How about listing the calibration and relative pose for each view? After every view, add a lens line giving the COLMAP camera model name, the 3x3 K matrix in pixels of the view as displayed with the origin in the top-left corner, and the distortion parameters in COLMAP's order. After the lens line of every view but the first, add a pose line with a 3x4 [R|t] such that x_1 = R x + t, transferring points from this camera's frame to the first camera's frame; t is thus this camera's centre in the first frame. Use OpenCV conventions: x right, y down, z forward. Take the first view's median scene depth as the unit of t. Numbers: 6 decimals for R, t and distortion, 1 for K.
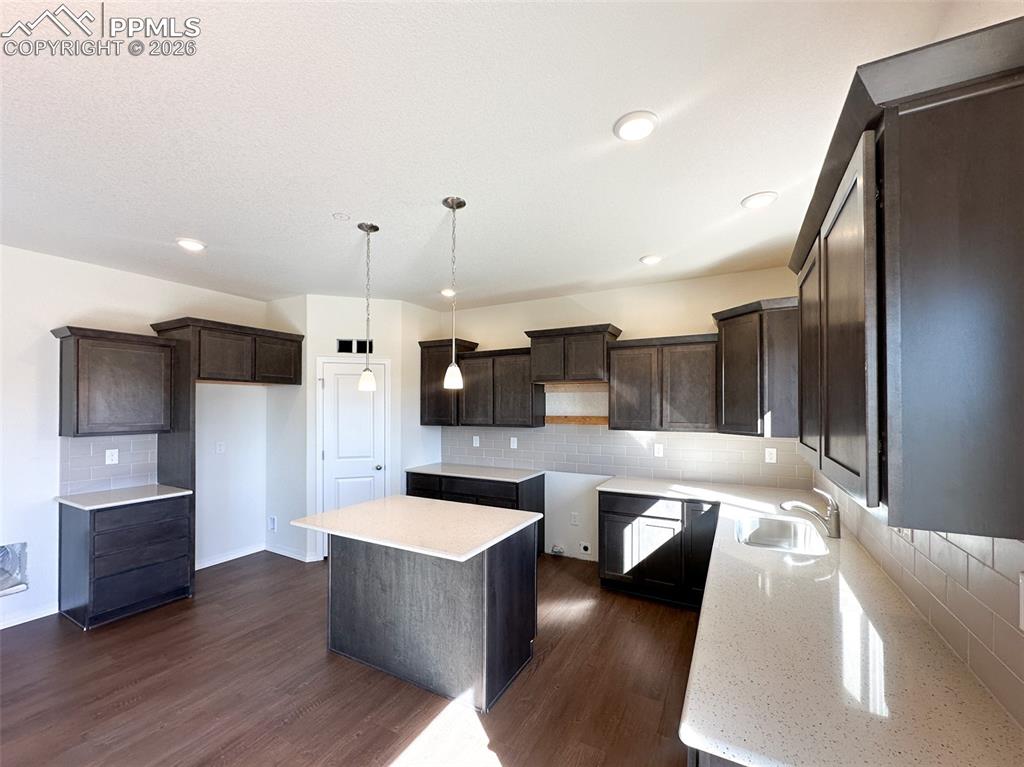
lens RADIAL K [[413.4, 0, 512.4], [0, 413.4, 406.9], [0, 0, 1]] dist [0.001890, -0.000550]
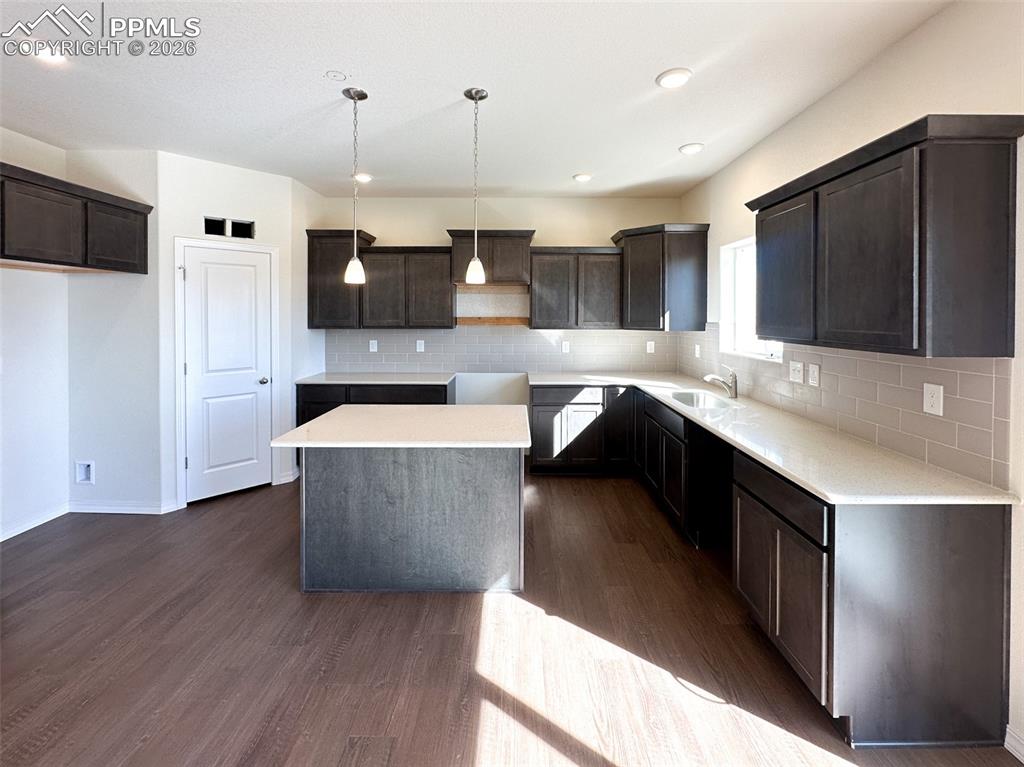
lens RADIAL K [[435.1, 0, 513.2], [0, 435.1, 320.8], [0, 0, 1]] dist [0.000448, 0.000384]
pose [[0.883198, -0.003986, 0.468984, -0.356322], [-0.002734, 0.999903, 0.013647, 0.019835], [-0.468993, -0.013335, 0.883101, 0.024200]]
